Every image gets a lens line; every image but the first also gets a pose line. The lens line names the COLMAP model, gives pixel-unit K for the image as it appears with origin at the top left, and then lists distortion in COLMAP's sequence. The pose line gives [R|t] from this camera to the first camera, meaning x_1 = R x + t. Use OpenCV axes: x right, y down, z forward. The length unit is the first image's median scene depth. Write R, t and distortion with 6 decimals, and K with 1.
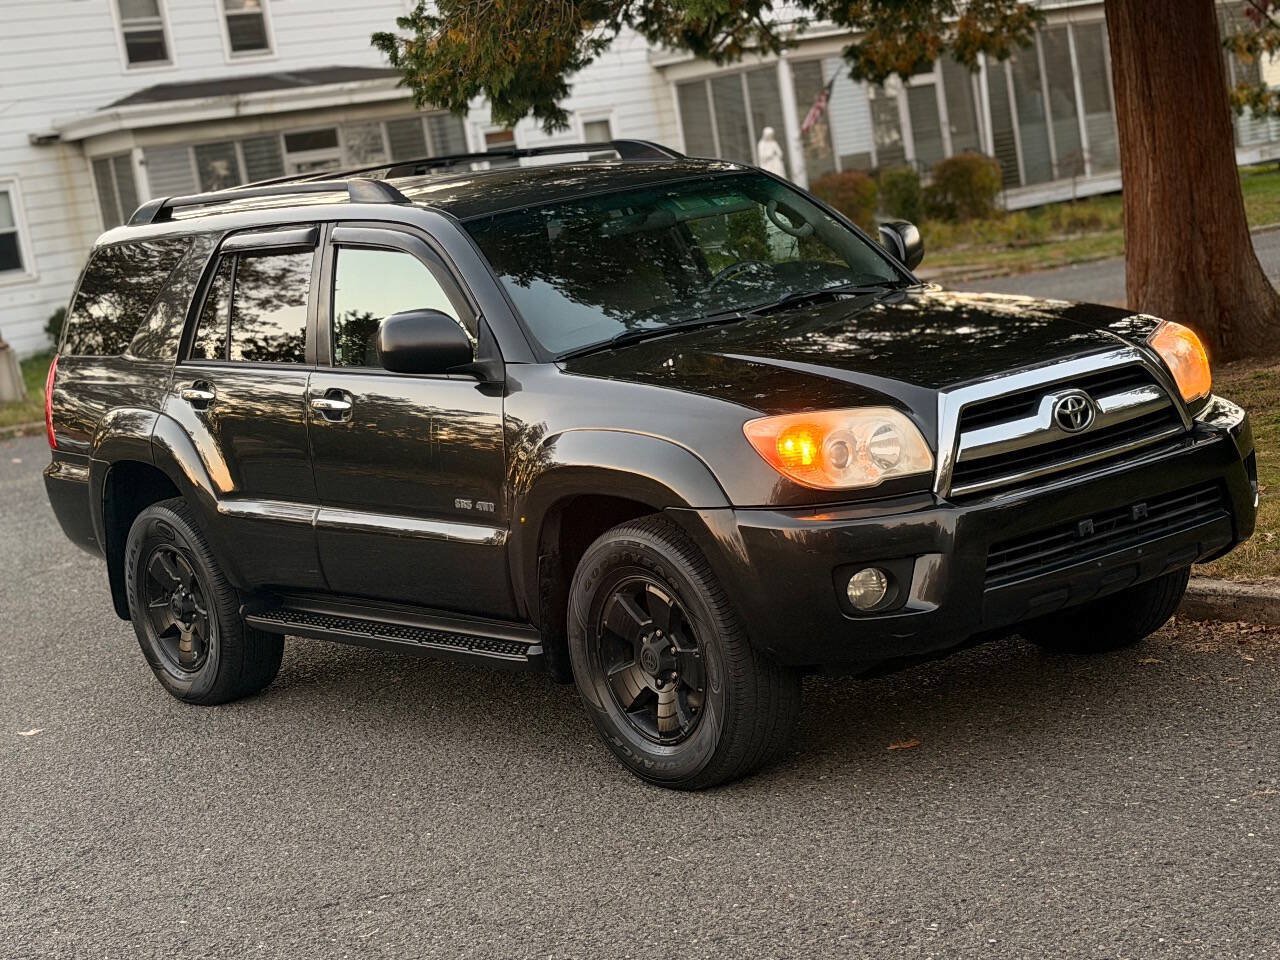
lens RADIAL K [[2482.0, 0, 624.8], [0, 2482.0, 481.6], [0, 0, 1]] dist [0.177479, -0.098197]
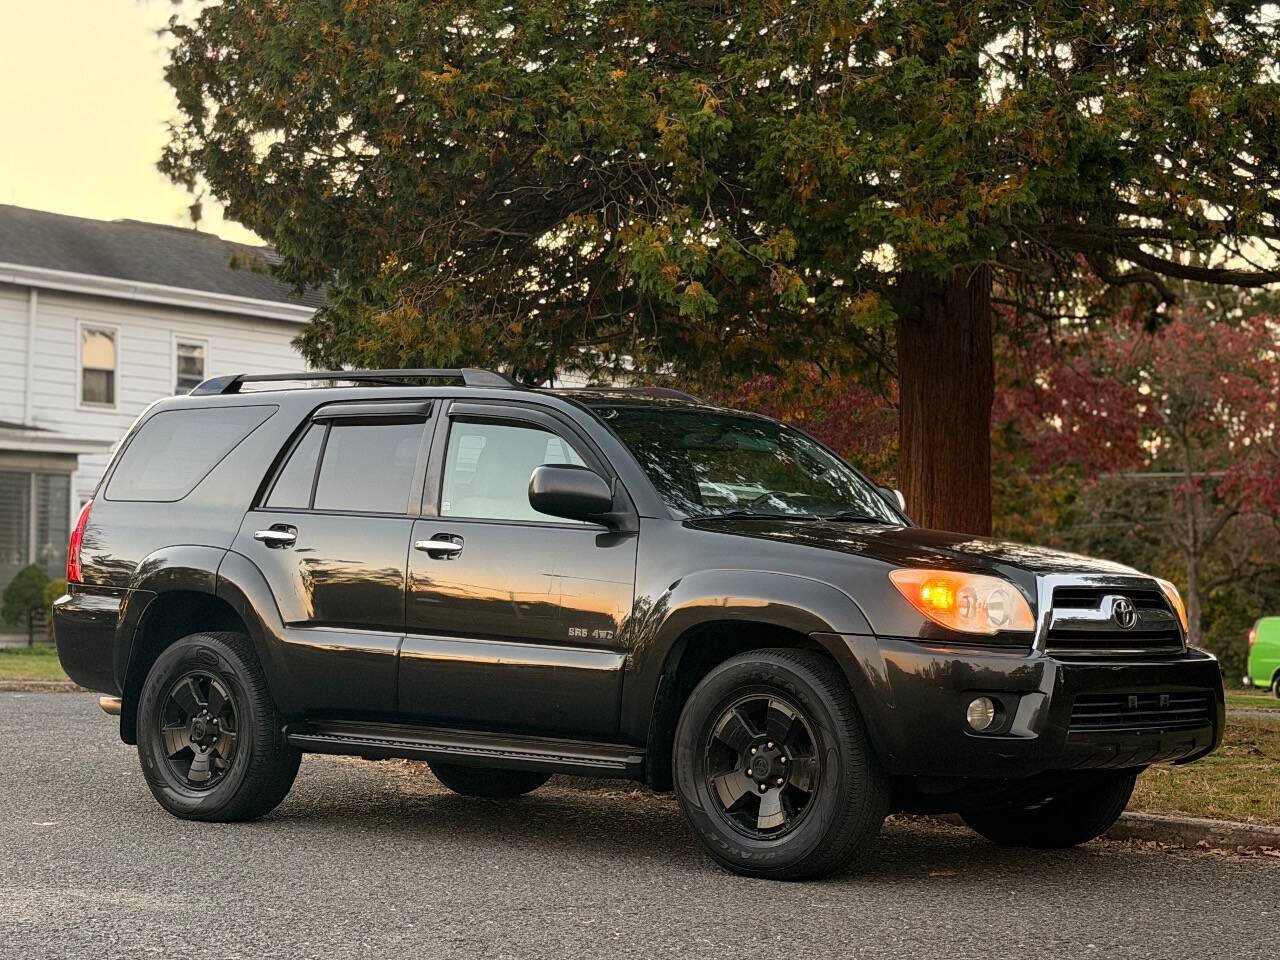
lens RADIAL K [[2482.0, 0, 624.8], [0, 2482.0, 481.6], [0, 0, 1]] dist [0.177479, -0.098197]
pose [[0.964519, 0.171893, 0.200390, -0.321864], [-0.130880, 0.970491, -0.202529, 0.193285], [-0.229290, 0.169116, 0.958554, -0.158092]]
